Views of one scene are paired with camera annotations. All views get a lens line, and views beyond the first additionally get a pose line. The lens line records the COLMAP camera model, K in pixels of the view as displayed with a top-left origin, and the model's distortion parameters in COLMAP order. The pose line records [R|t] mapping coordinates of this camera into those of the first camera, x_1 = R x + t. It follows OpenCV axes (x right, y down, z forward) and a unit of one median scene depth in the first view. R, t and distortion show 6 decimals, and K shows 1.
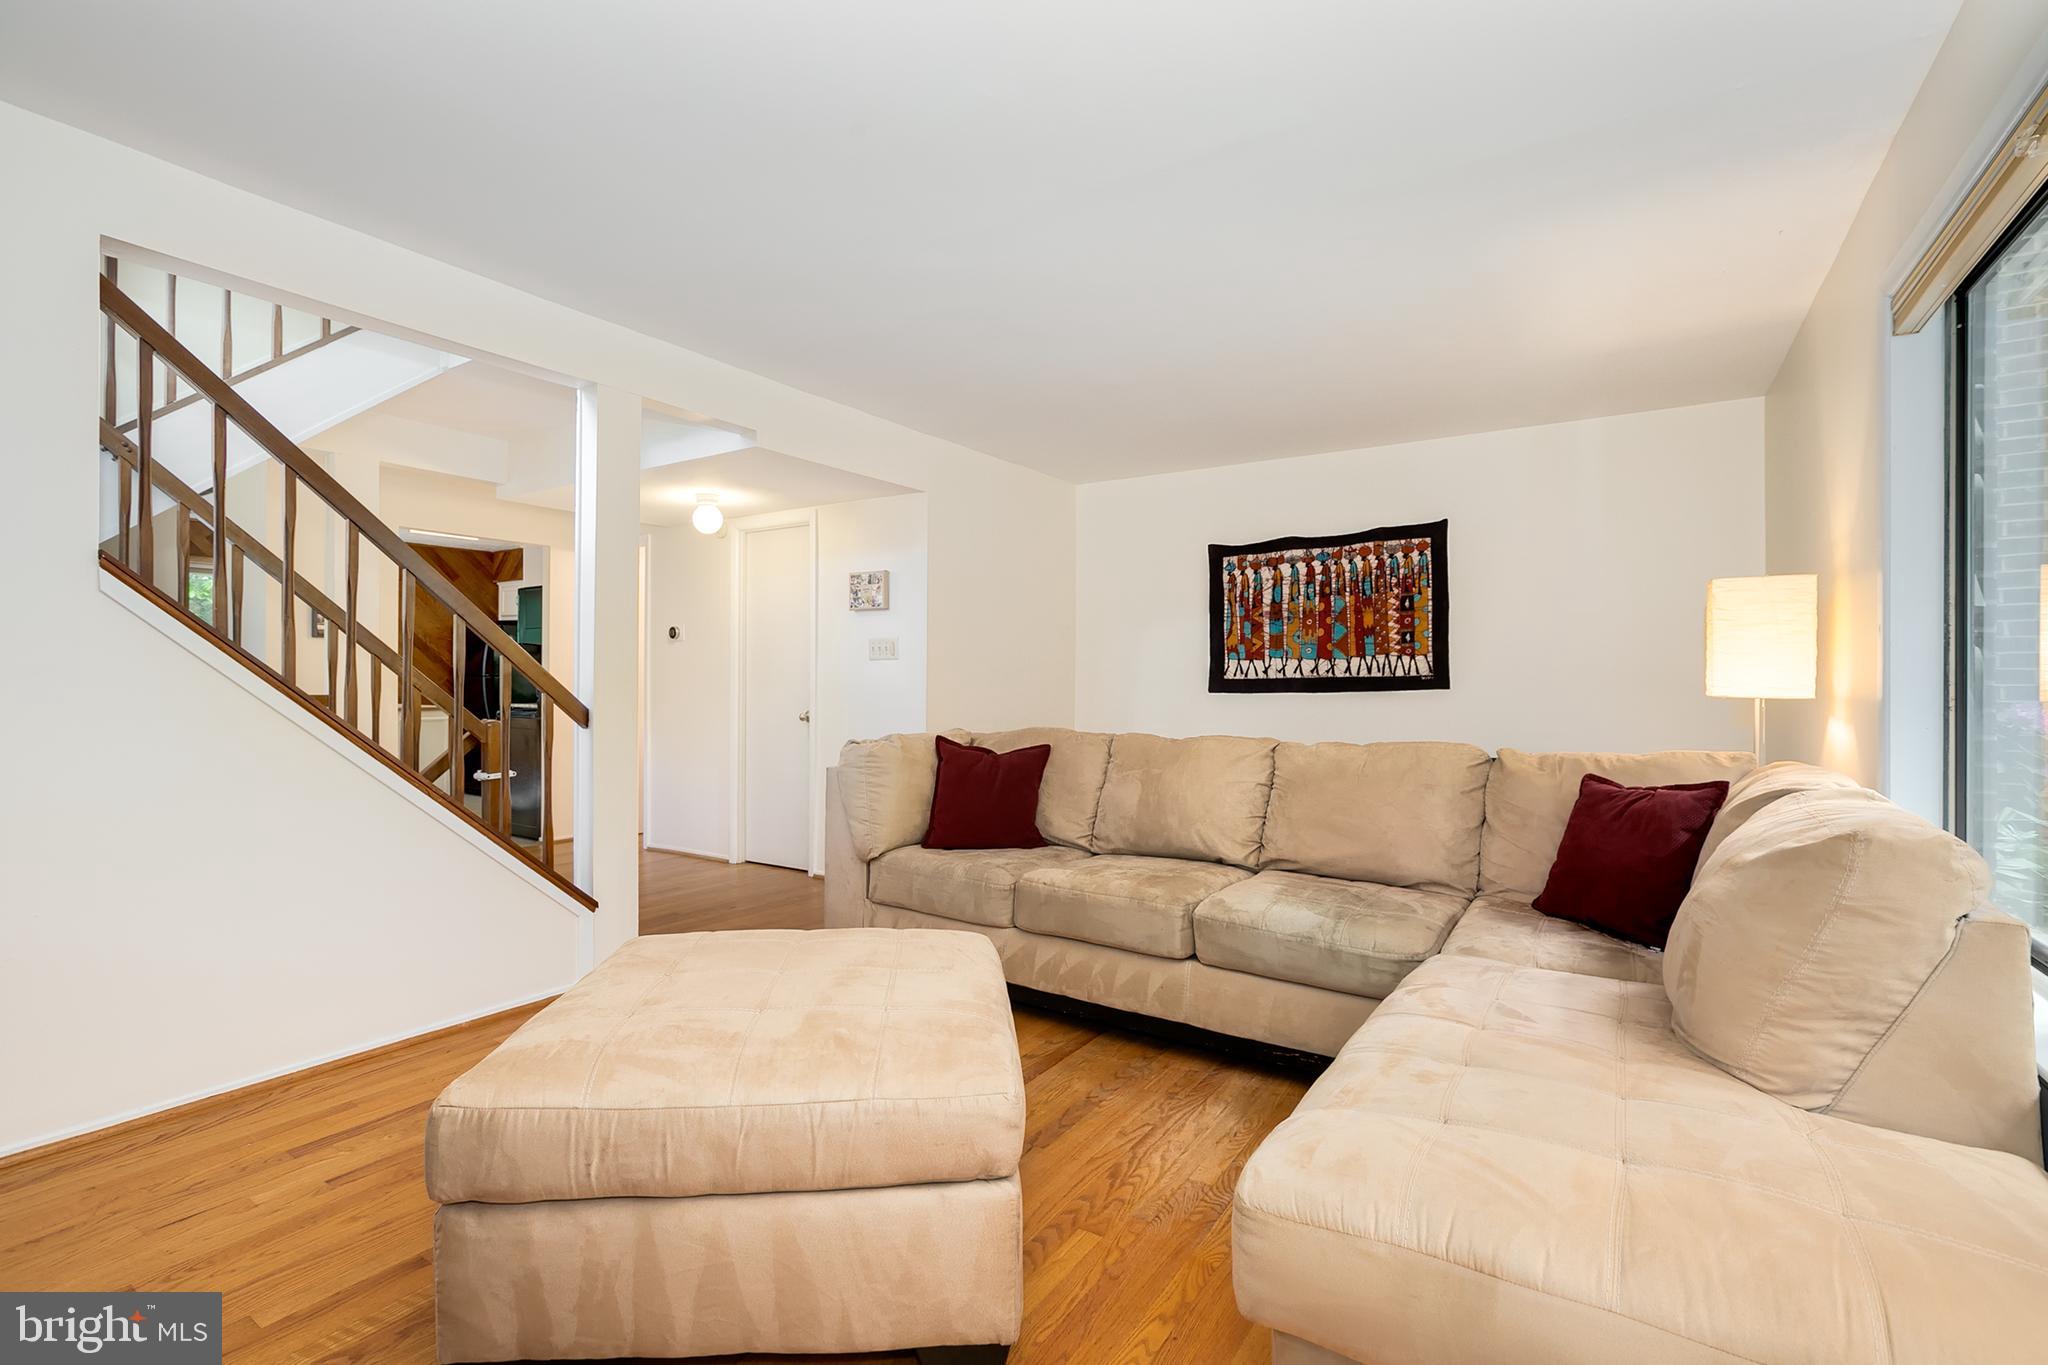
lens RADIAL K [[922.7, 0, 1030.7], [0, 922.7, 681.5], [0, 0, 1]] dist [-0.037804, 0.018730]
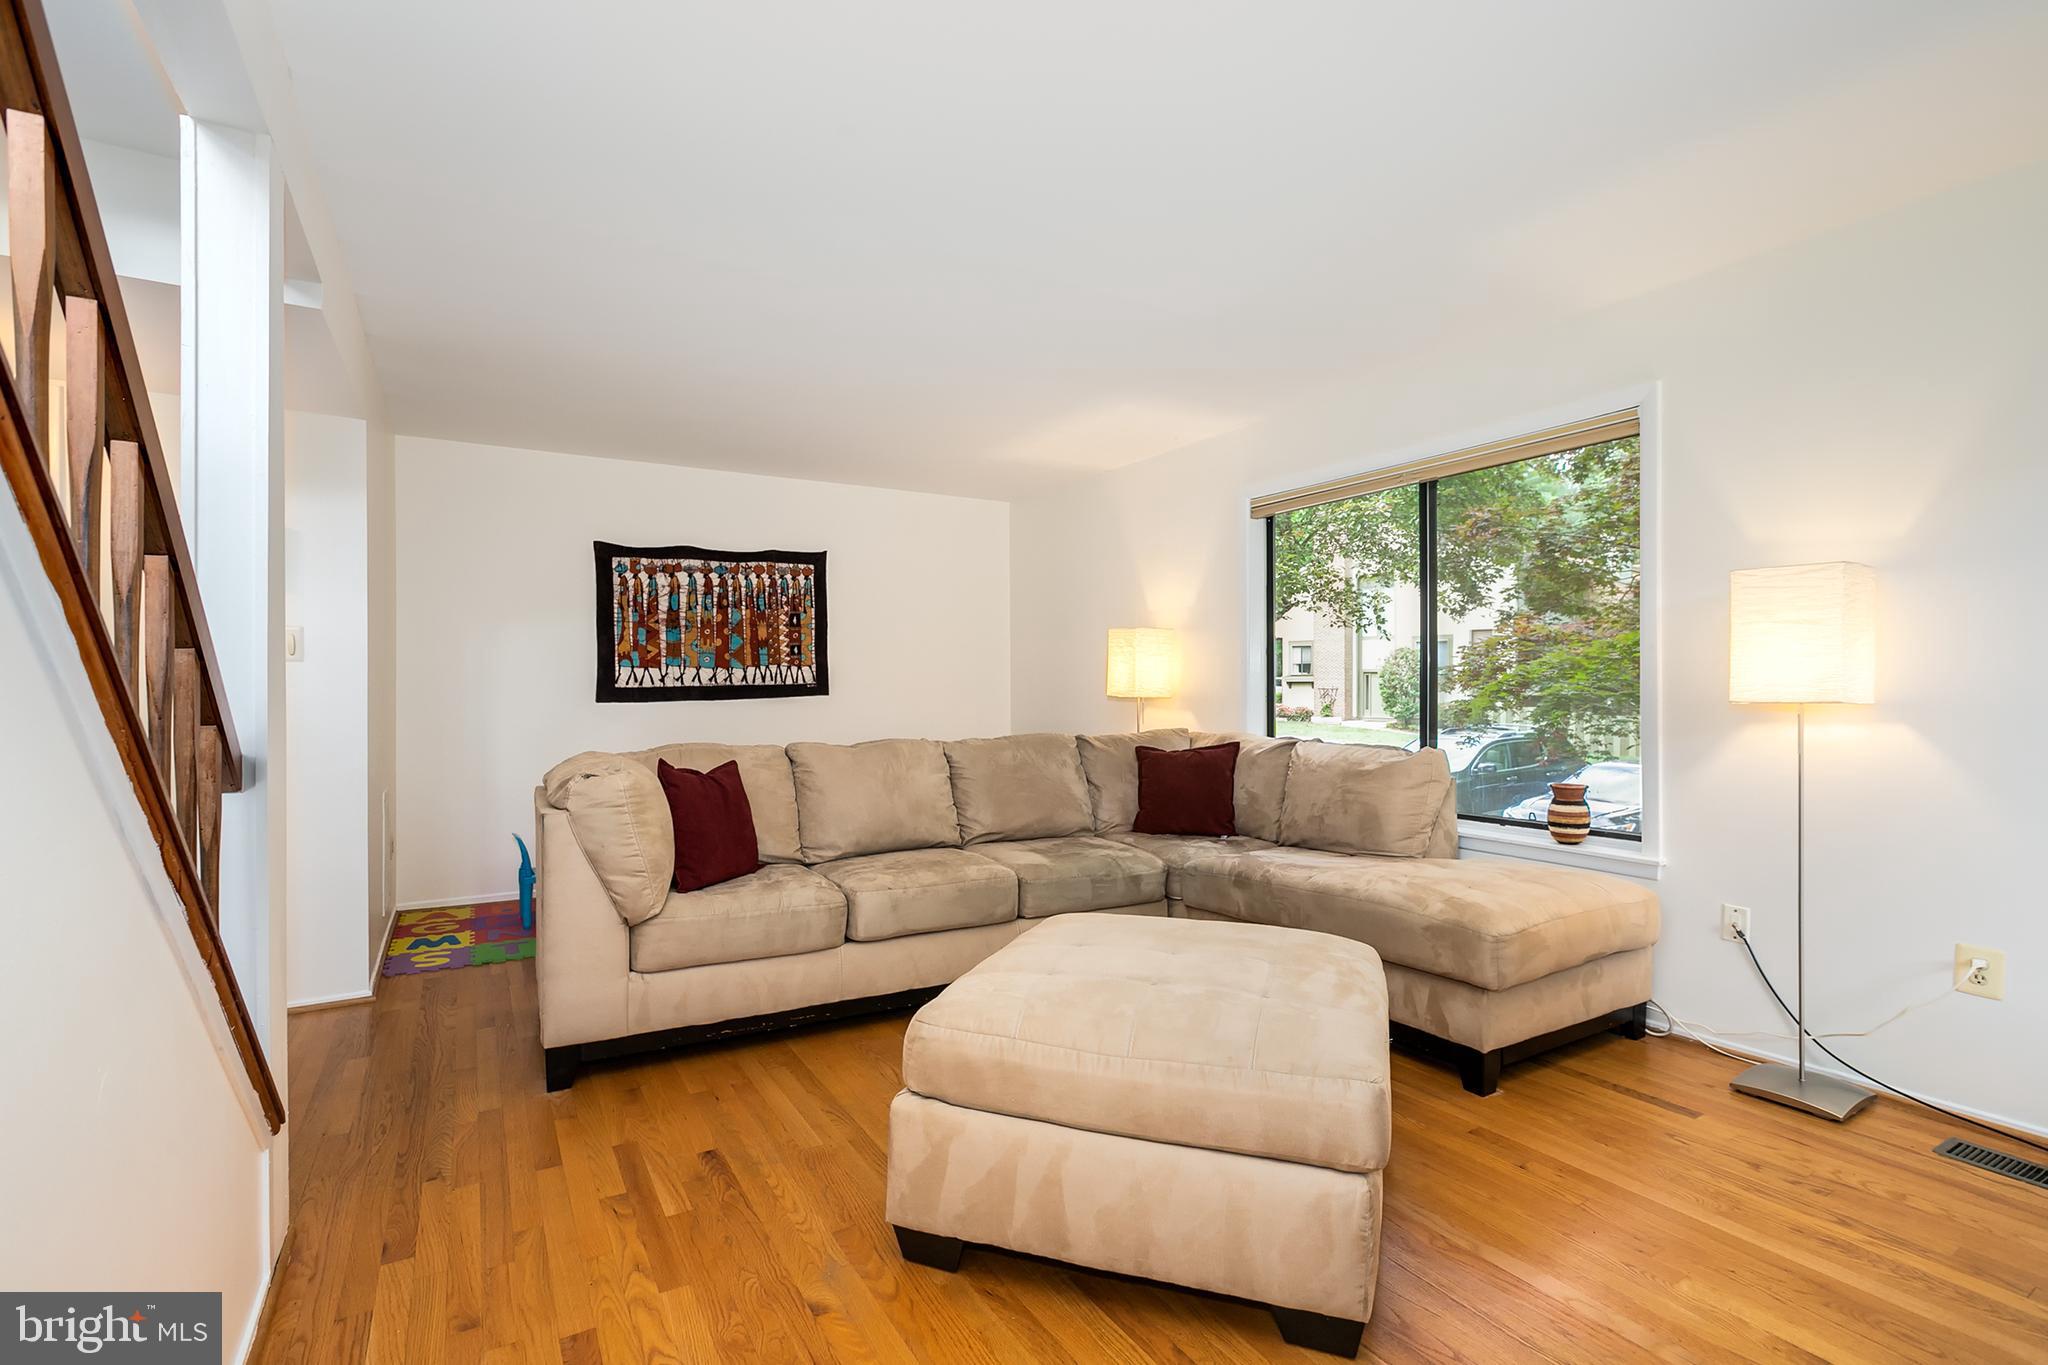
lens RADIAL K [[922.7, 0, 1030.7], [0, 922.7, 681.5], [0, 0, 1]] dist [-0.037804, 0.018730]
pose [[0.431080, -0.000104, 0.902314, -0.471021], [0.006991, 0.999970, -0.003224, -0.003294], [-0.902287, 0.007698, 0.431068, 0.233542]]
